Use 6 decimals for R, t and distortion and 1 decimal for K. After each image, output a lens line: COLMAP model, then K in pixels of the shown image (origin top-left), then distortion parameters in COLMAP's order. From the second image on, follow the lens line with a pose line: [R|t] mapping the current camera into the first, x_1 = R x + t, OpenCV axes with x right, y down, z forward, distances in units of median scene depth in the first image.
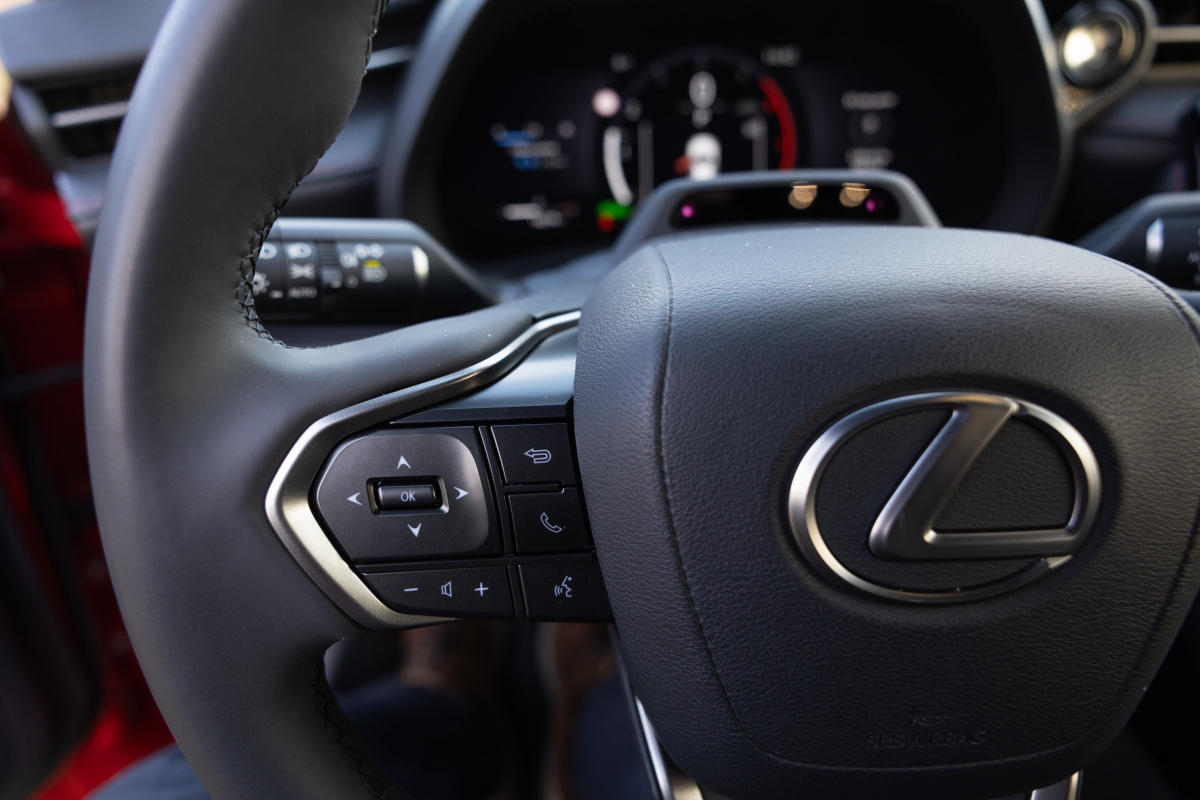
lens RADIAL K [[820.6, 0, 593.3], [0, 820.6, 387.6], [0, 0, 1]] dist [0.034804, 0.003643]
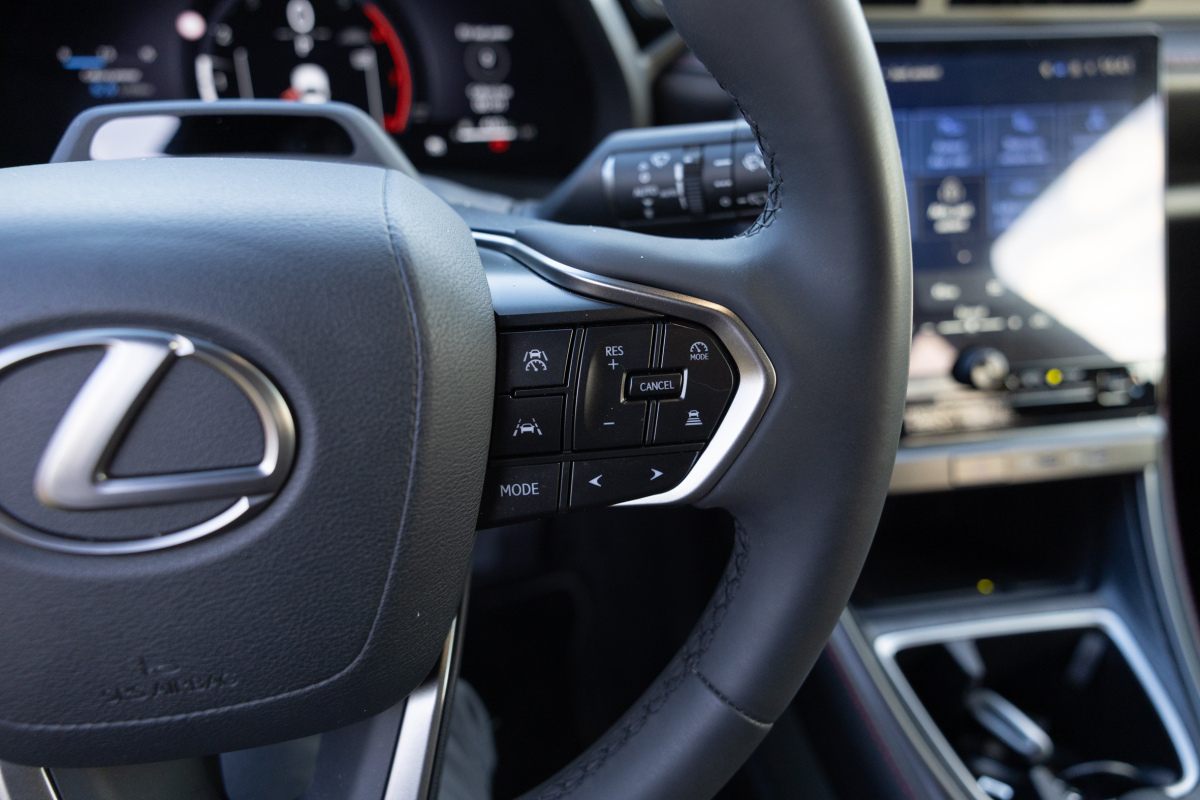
lens RADIAL K [[820.6, 0, 590.8], [0, 820.6, 390.2], [0, 0, 1]] dist [0.034804, 0.003643]
pose [[0.988491, -0.044425, 0.144612, 0.507258], [0.033678, 0.996544, 0.075933, 0.012607], [-0.147485, -0.070189, 0.986571, -0.037049]]
